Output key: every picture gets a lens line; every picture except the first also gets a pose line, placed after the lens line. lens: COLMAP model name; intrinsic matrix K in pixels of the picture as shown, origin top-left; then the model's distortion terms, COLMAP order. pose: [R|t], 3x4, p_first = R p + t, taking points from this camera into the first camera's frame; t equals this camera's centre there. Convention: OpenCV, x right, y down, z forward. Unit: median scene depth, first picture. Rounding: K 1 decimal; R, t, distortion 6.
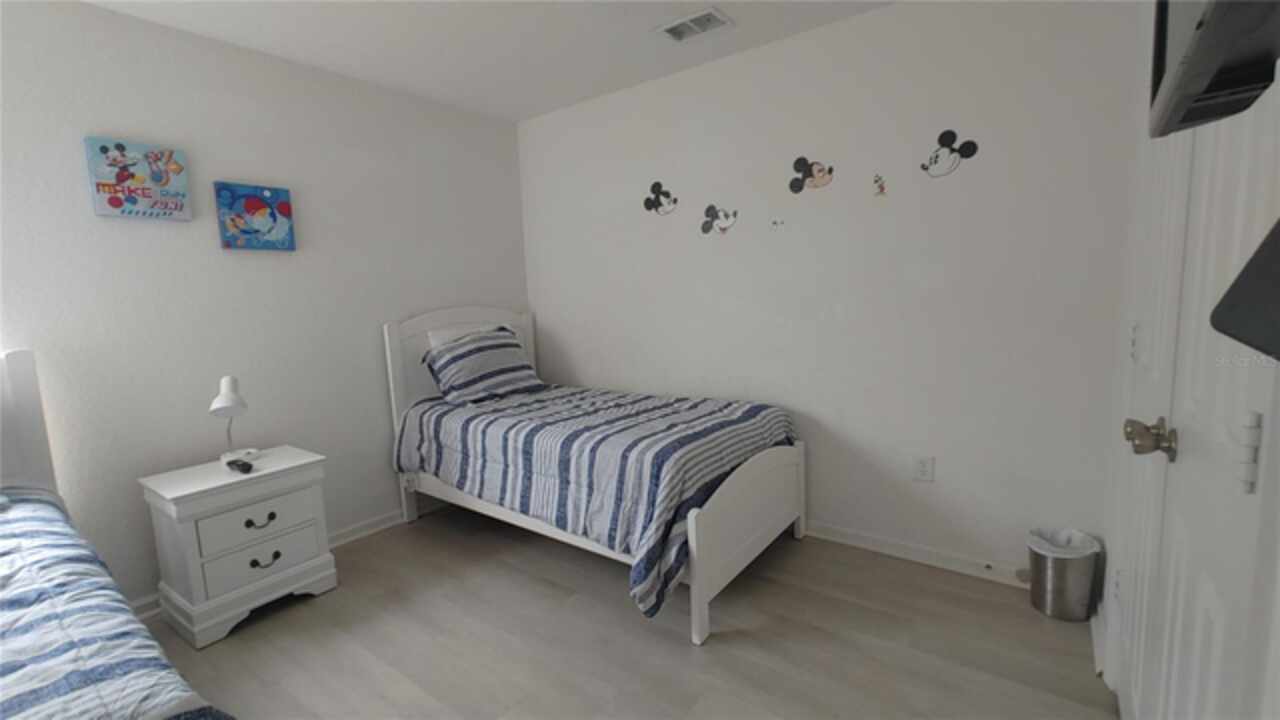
lens RADIAL K [[551.5, 0, 640.0], [0, 551.5, 360.0], [0, 0, 1]] dist [0.025751, 0.001534]
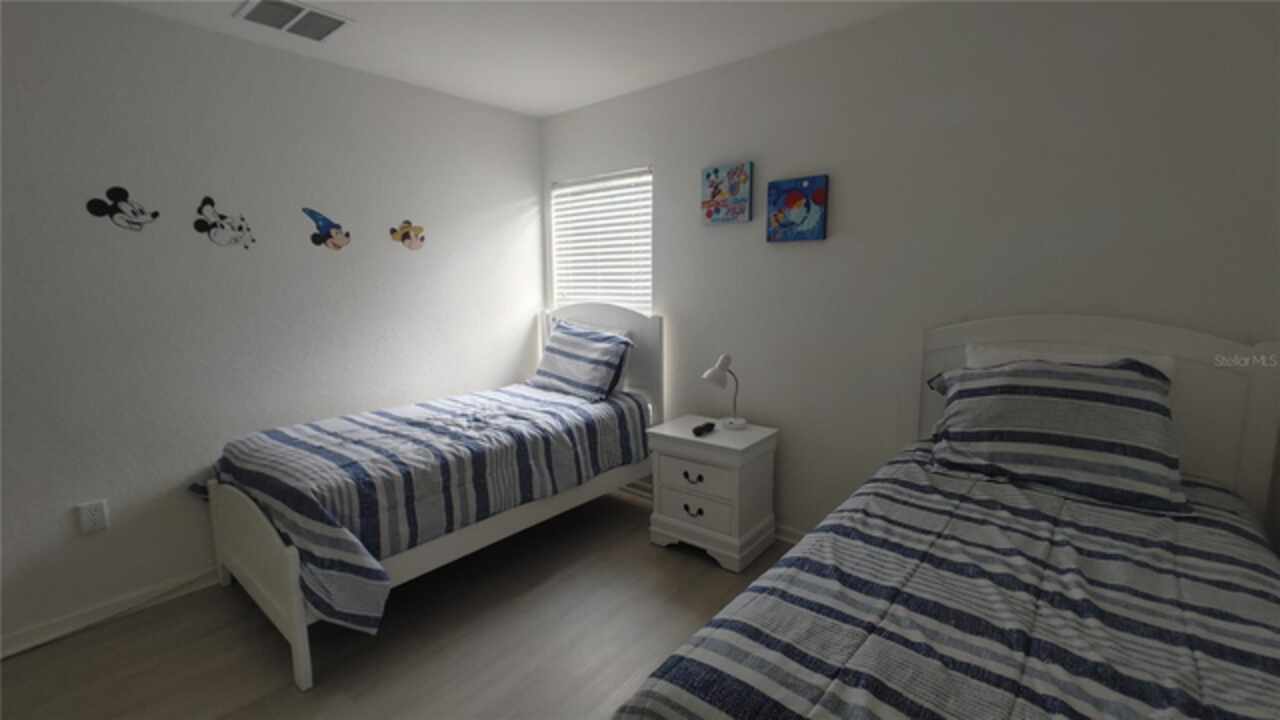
lens RADIAL K [[551.5, 0, 640.0], [0, 551.5, 360.0], [0, 0, 1]] dist [0.025751, 0.001534]
pose [[-0.044689, 0.185595, -0.981610, 0.397130], [-0.118907, 0.974618, 0.189686, -0.150727], [0.991899, 0.125197, -0.021487, 0.806576]]
